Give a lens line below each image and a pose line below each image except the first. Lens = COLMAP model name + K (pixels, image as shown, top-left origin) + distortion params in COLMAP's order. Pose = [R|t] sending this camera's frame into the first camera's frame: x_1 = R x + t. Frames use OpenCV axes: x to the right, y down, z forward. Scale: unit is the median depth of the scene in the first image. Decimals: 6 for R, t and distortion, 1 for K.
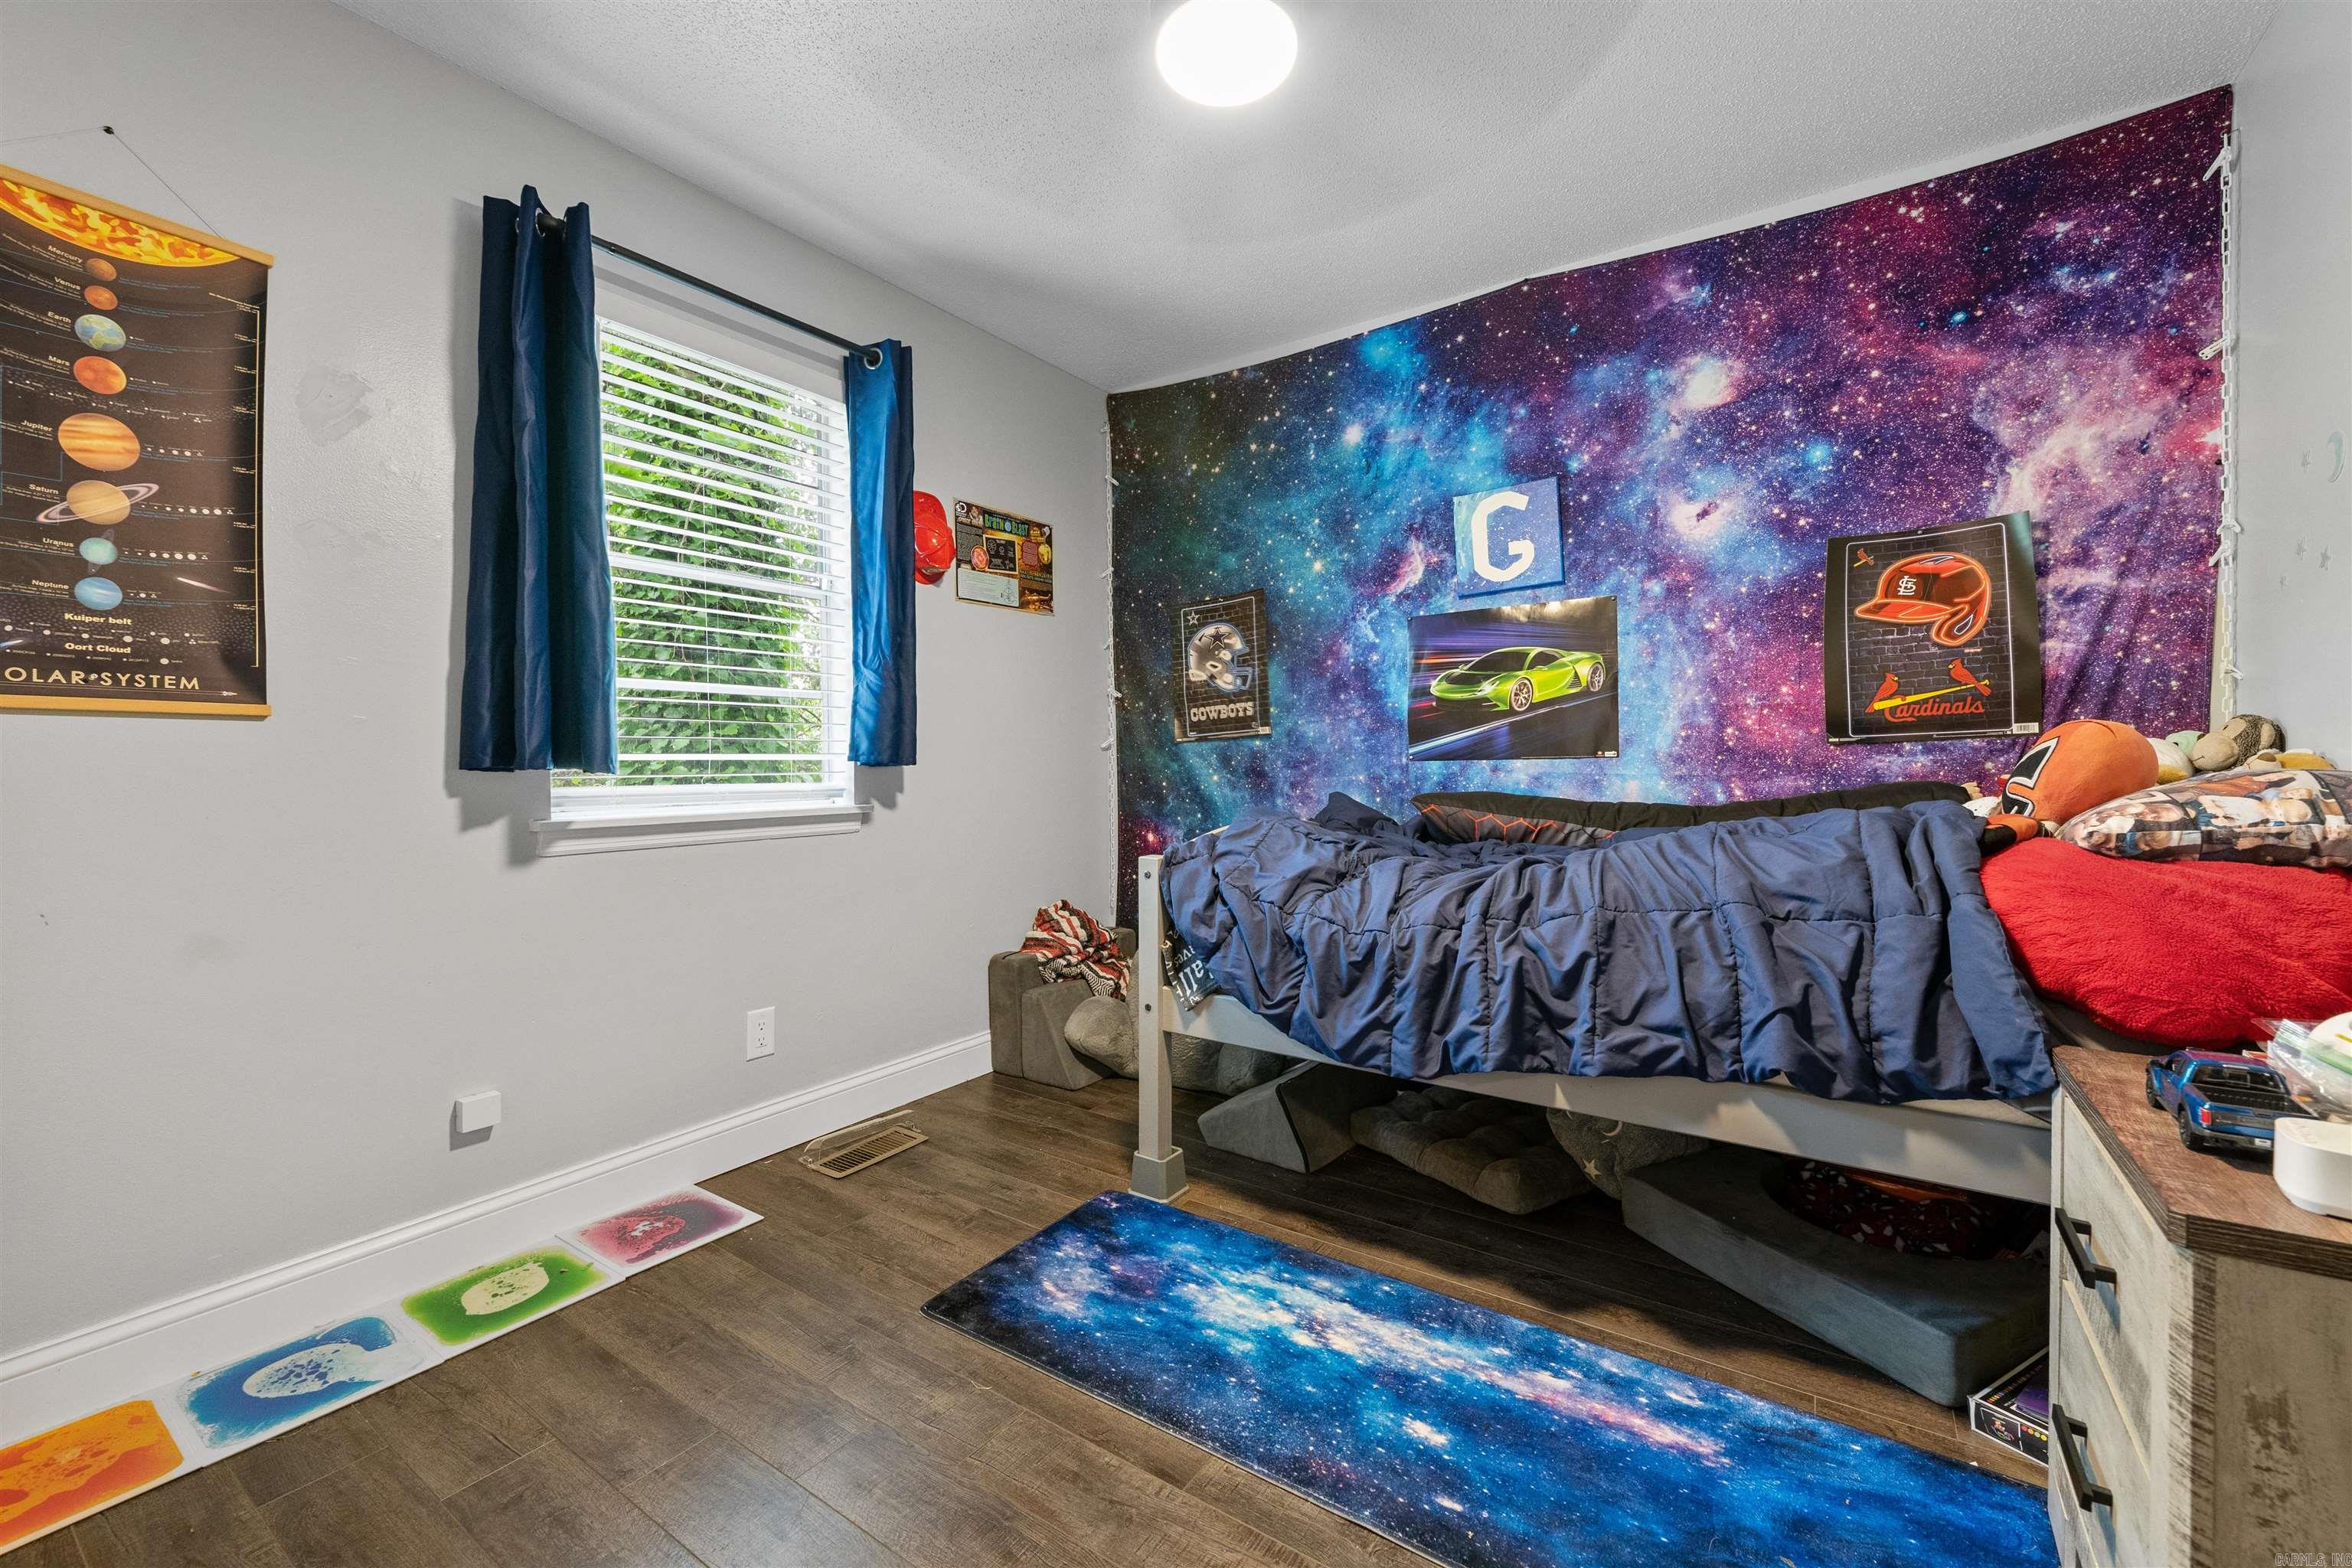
lens RADIAL K [[963.7, 0, 1172.3], [0, 963.7, 781.2], [0, 0, 1]] dist [0.004849, -0.003336]
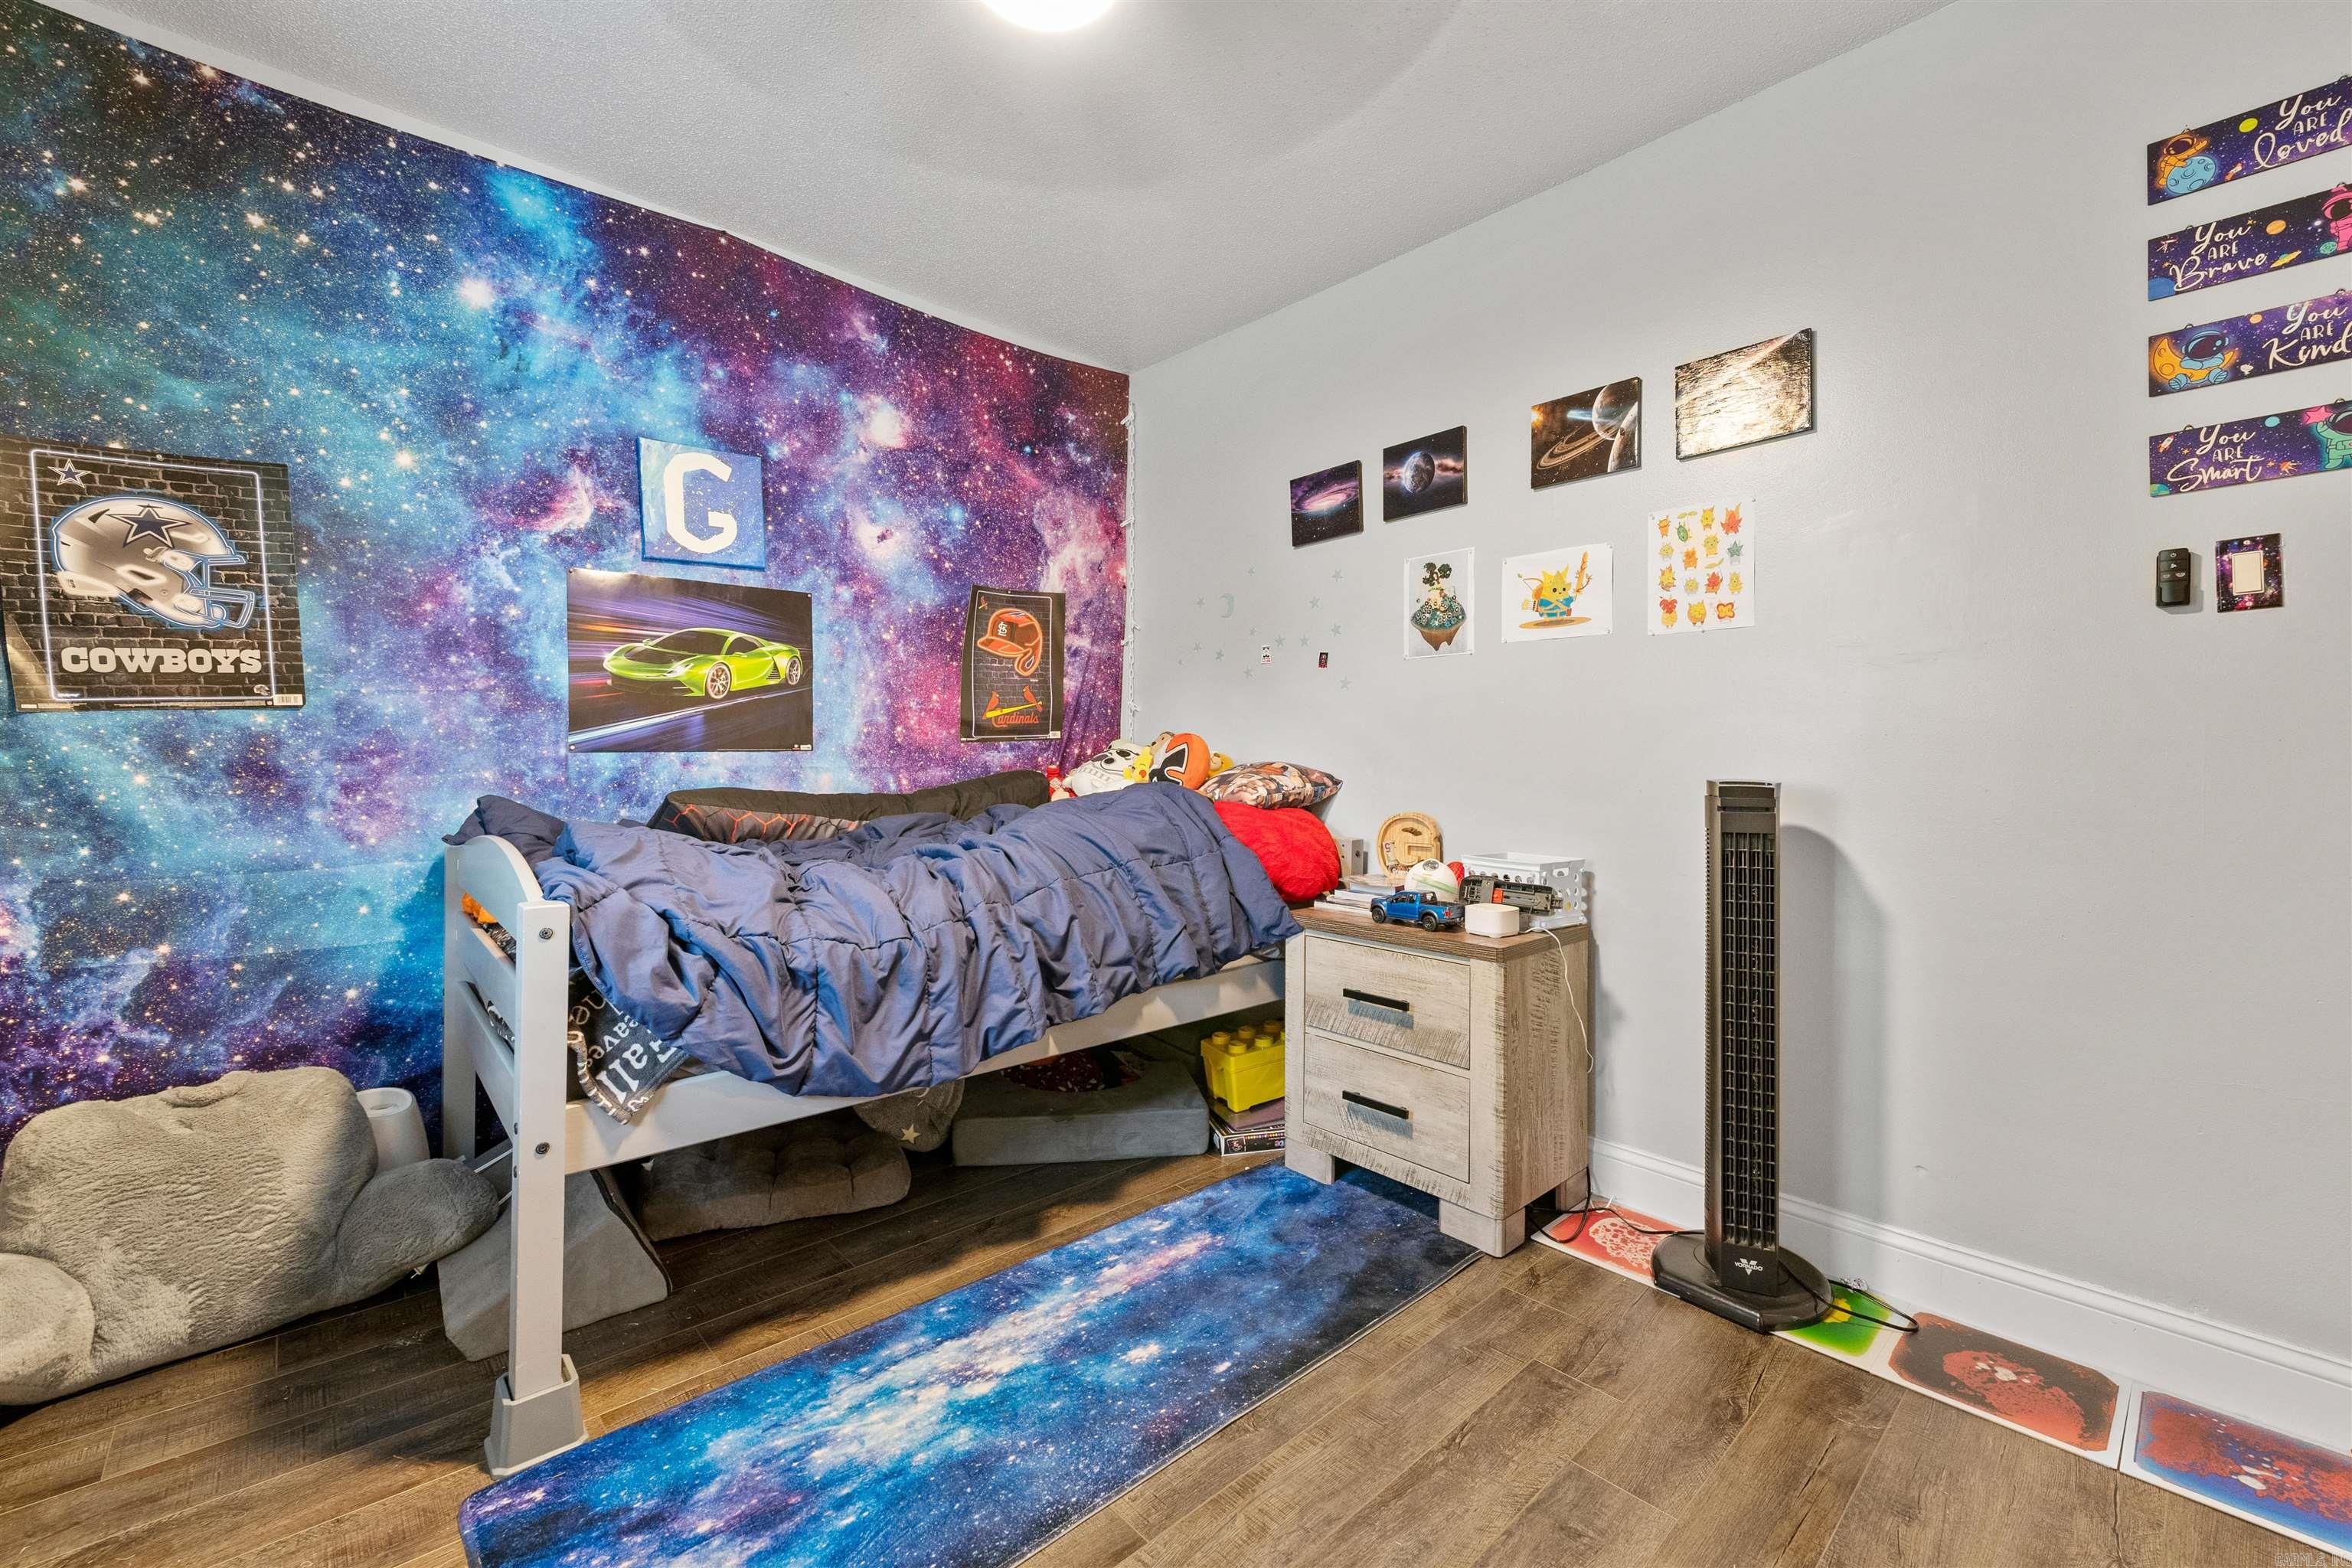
lens RADIAL K [[963.7, 0, 1171.6], [0, 963.7, 768.6], [0, 0, 1]] dist [0.004849, -0.003336]
pose [[0.220788, -0.008286, 0.975287, -0.533584], [0.014097, 0.999887, 0.005303, -0.006755], [-0.975220, 0.012577, 0.220880, 0.463429]]
